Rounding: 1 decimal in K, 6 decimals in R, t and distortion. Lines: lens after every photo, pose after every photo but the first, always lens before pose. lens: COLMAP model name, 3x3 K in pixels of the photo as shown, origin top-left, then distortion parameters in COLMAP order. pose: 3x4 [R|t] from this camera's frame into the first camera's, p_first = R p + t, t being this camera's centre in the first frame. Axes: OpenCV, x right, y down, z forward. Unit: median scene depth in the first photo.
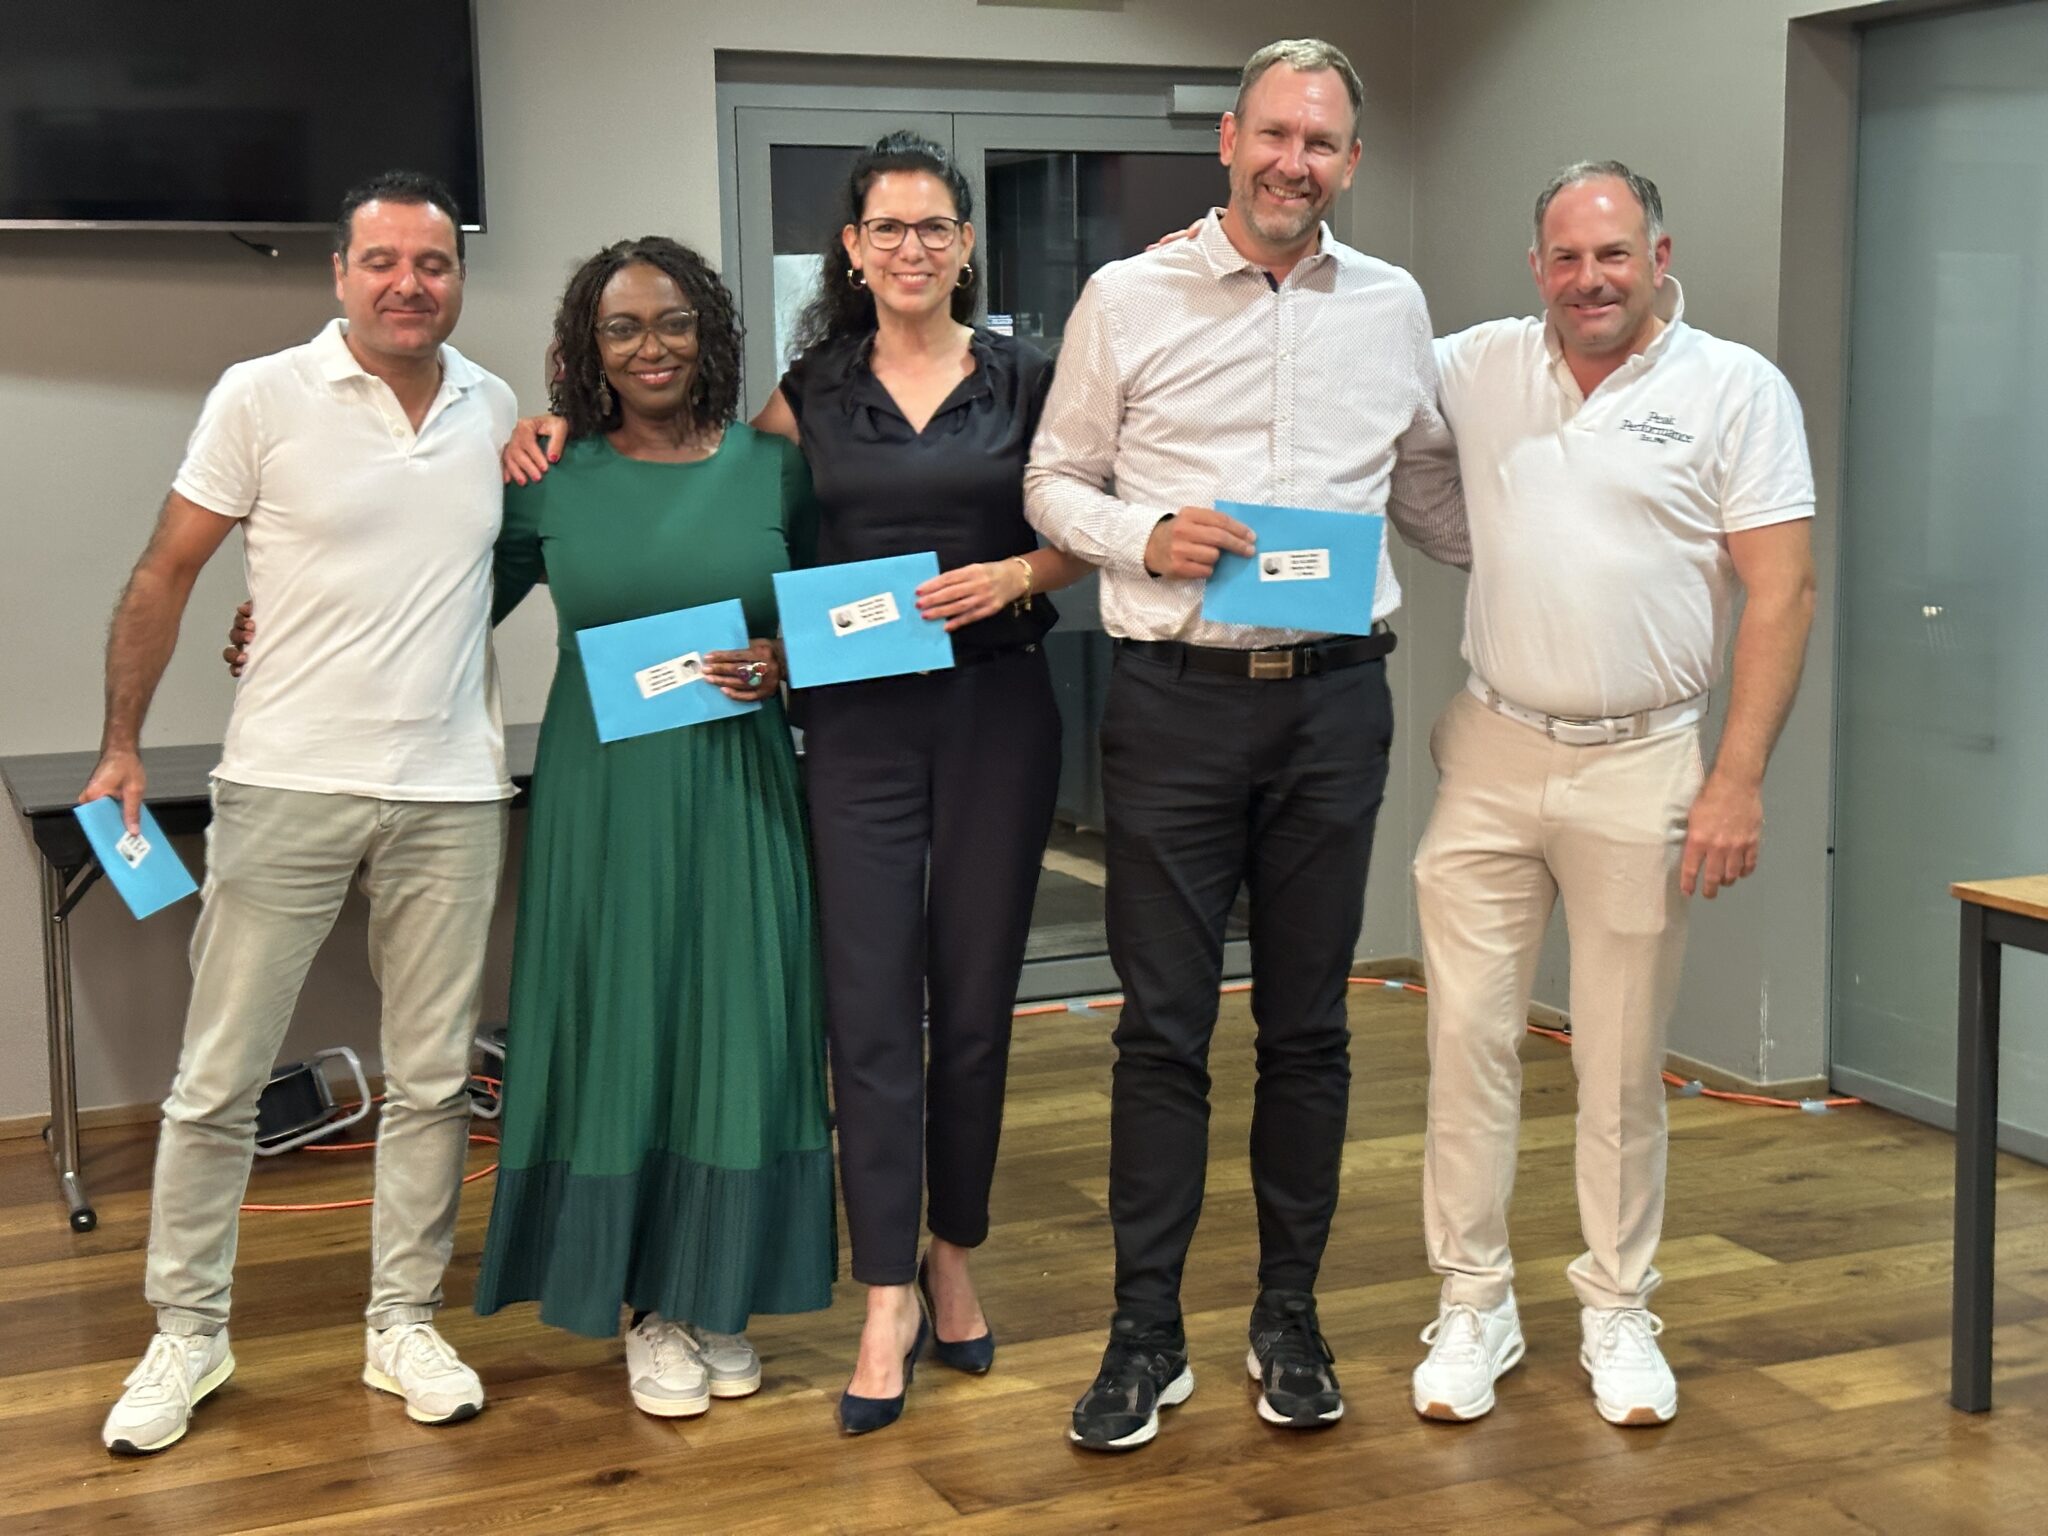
lens RADIAL K [[2848.8, 0, 1073.0], [0, 2848.8, 733.8], [0, 0, 1]] dist [0.107887, 0.000000]
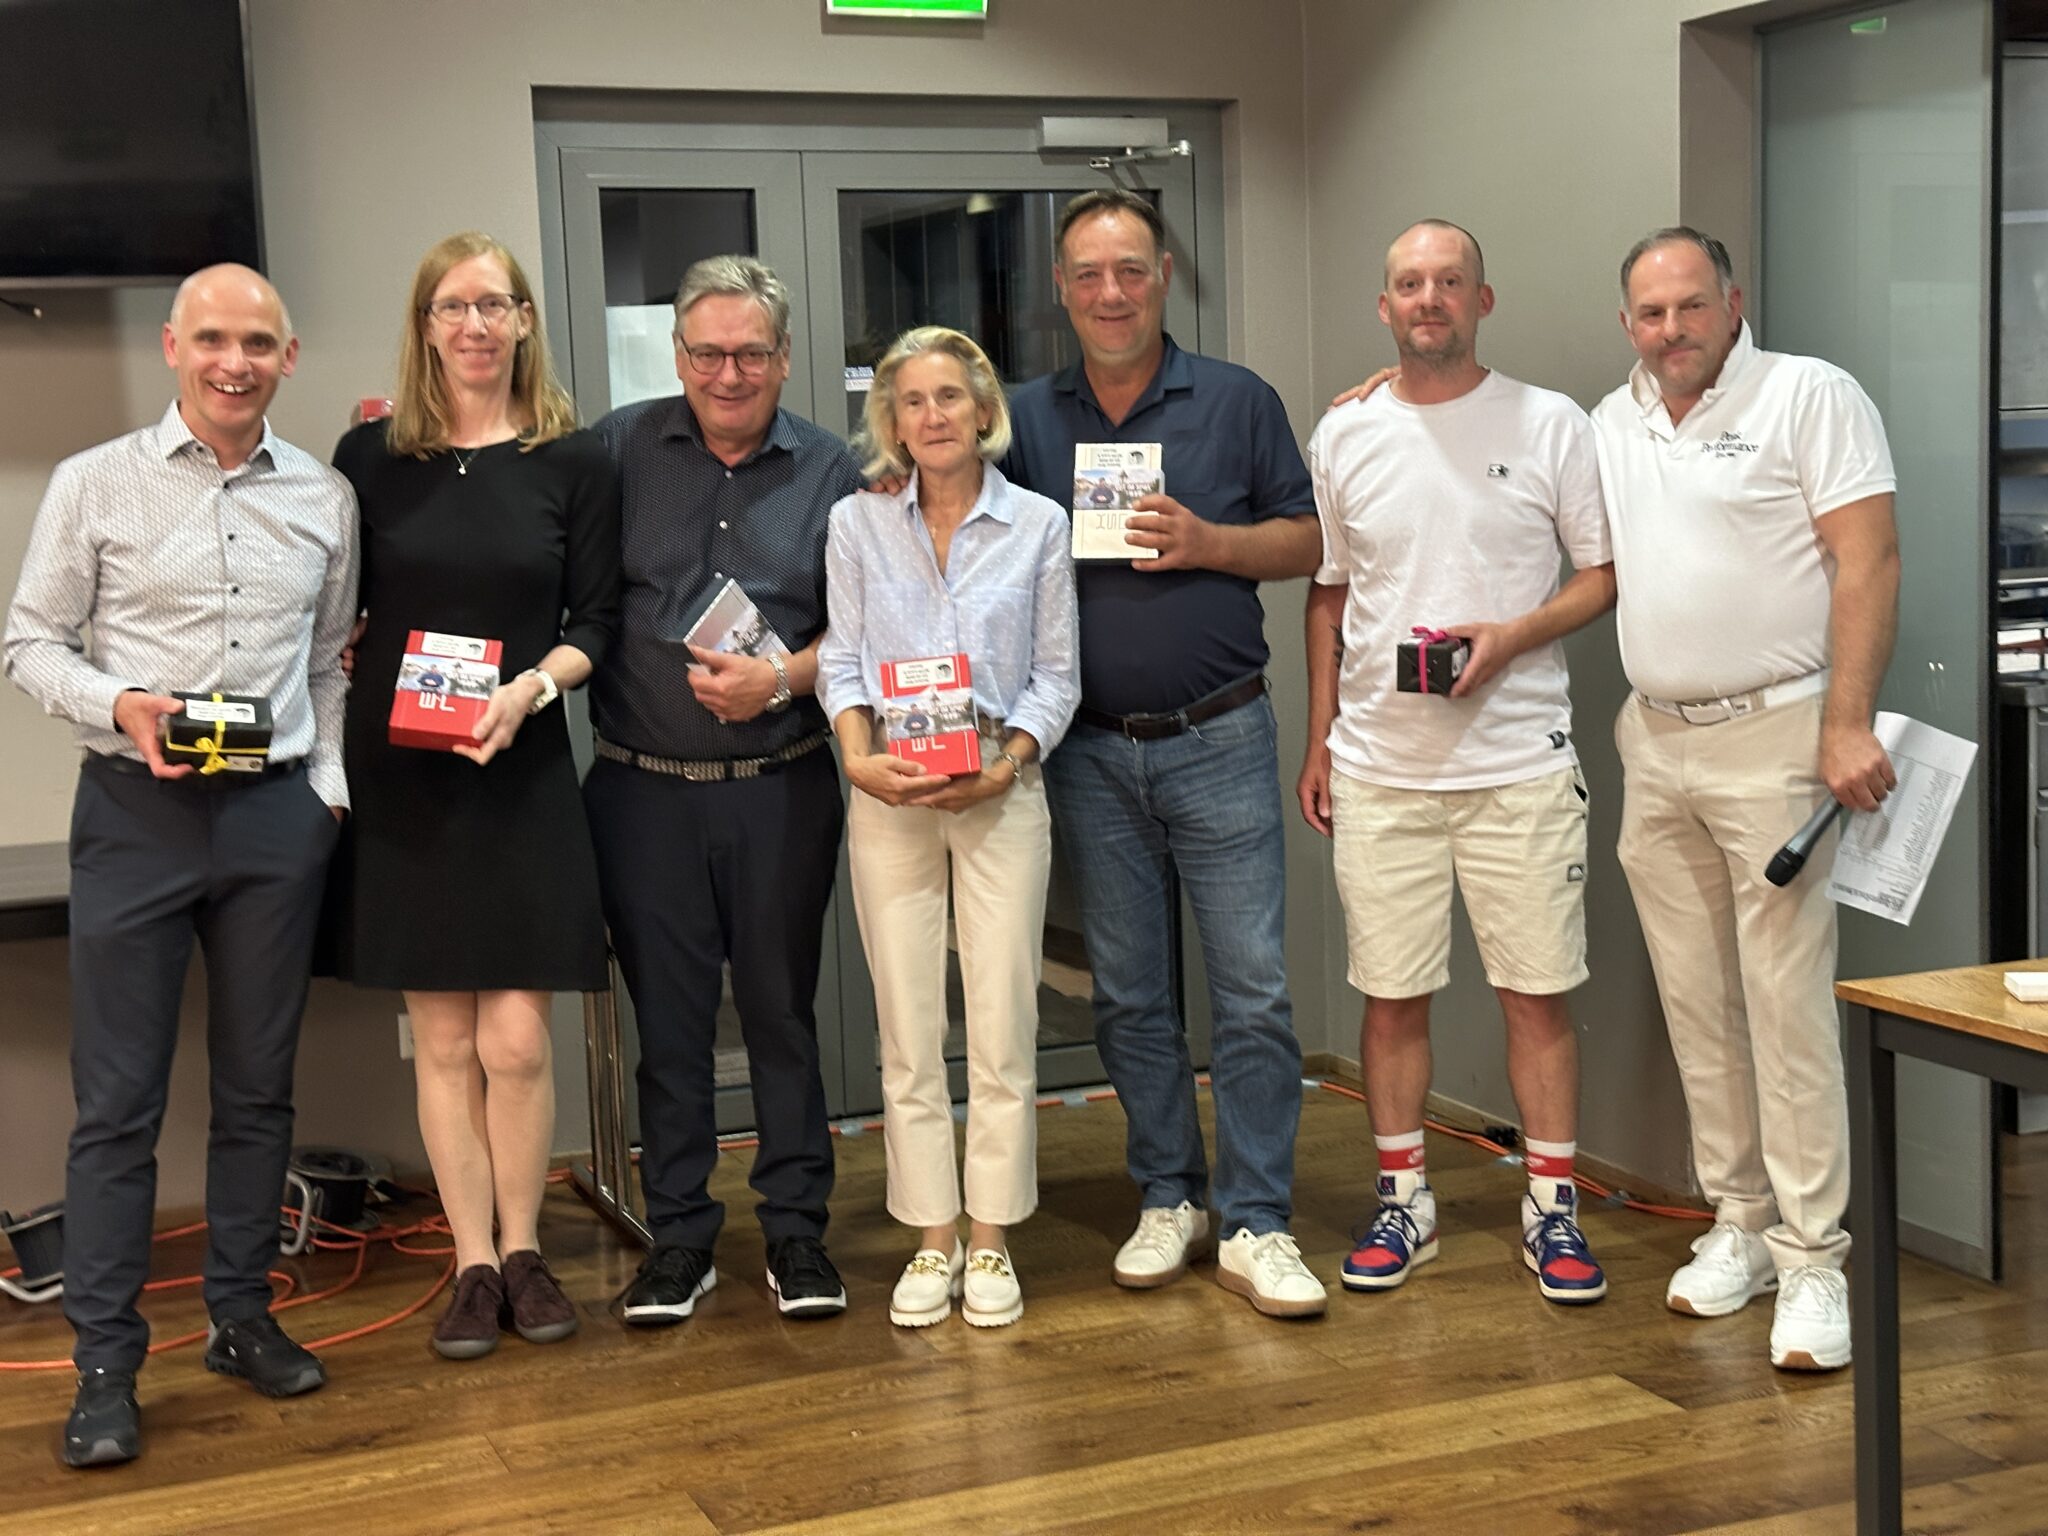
lens RADIAL K [[2848.8, 0, 1044.3], [0, 2848.8, 737.8], [0, 0, 1]] dist [0.107887, 0.000000]
pose [[0.999511, -0.018278, -0.025381, 0.068214], [0.017665, 0.999552, -0.024175, -0.003791], [0.025811, 0.023714, 0.999386, 0.096575]]
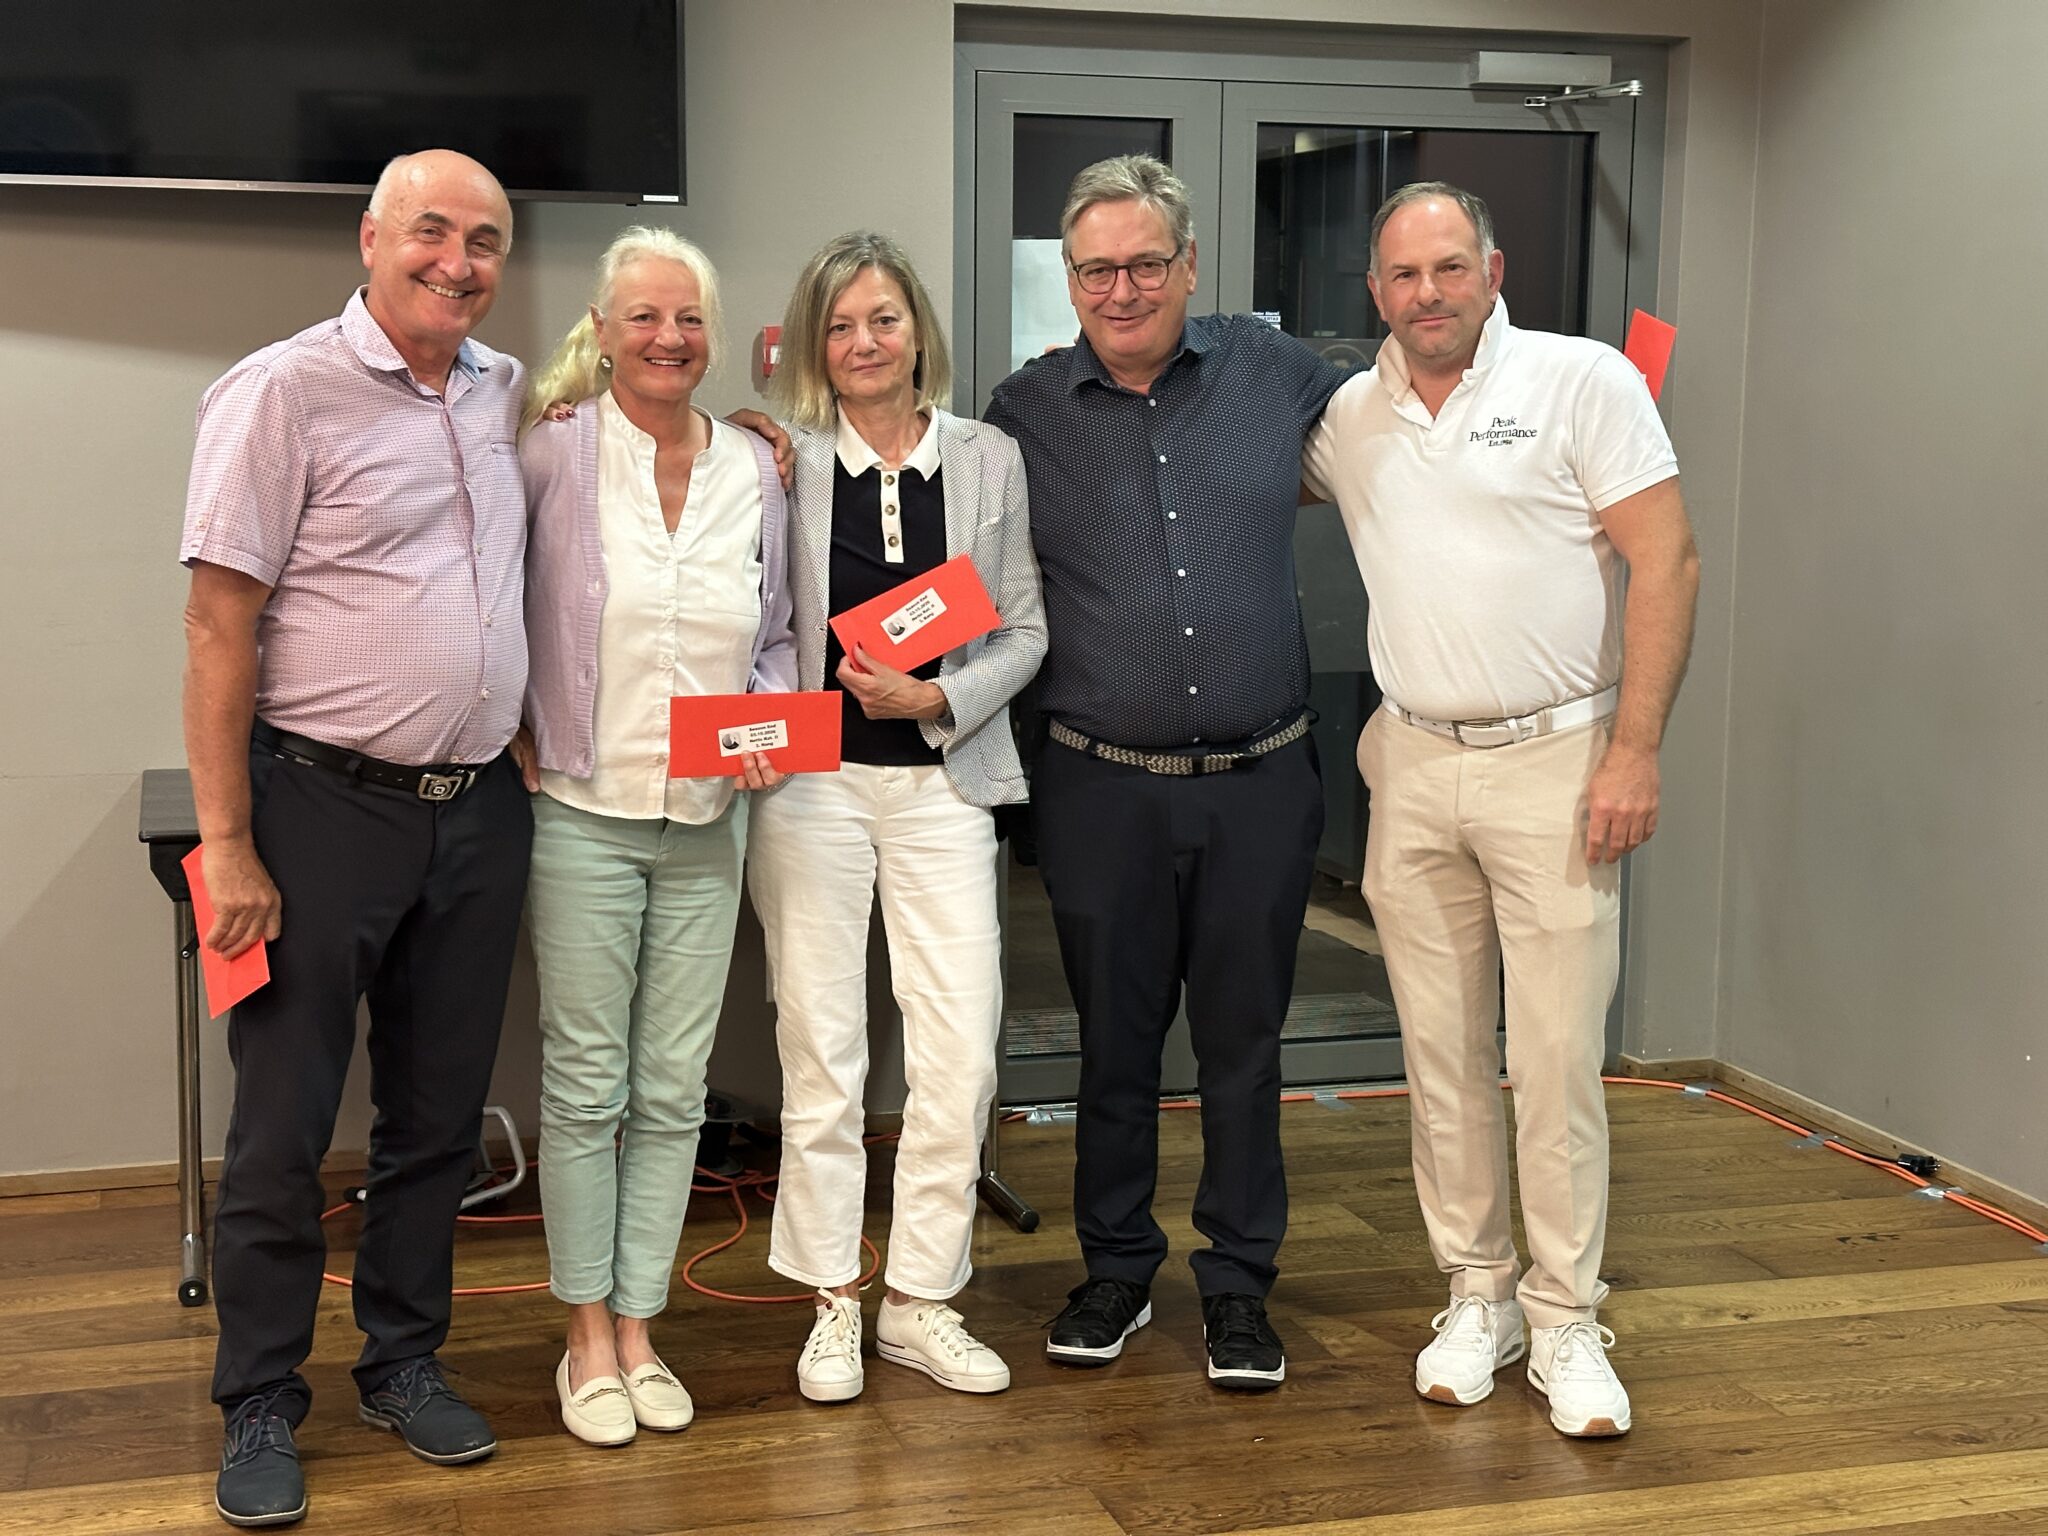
lens RADIAL K [[2848.8, 0, 1015.2], [0, 2848.8, 777.9], [0, 0, 1]] dist [0.107887, 0.000000]
pose [[0.991658, 0.040908, -0.122236, 0.013450], [-0.039867, 0.999145, 0.010946, -0.011325], [0.122580, -0.005981, 0.992441, 0.138024]]
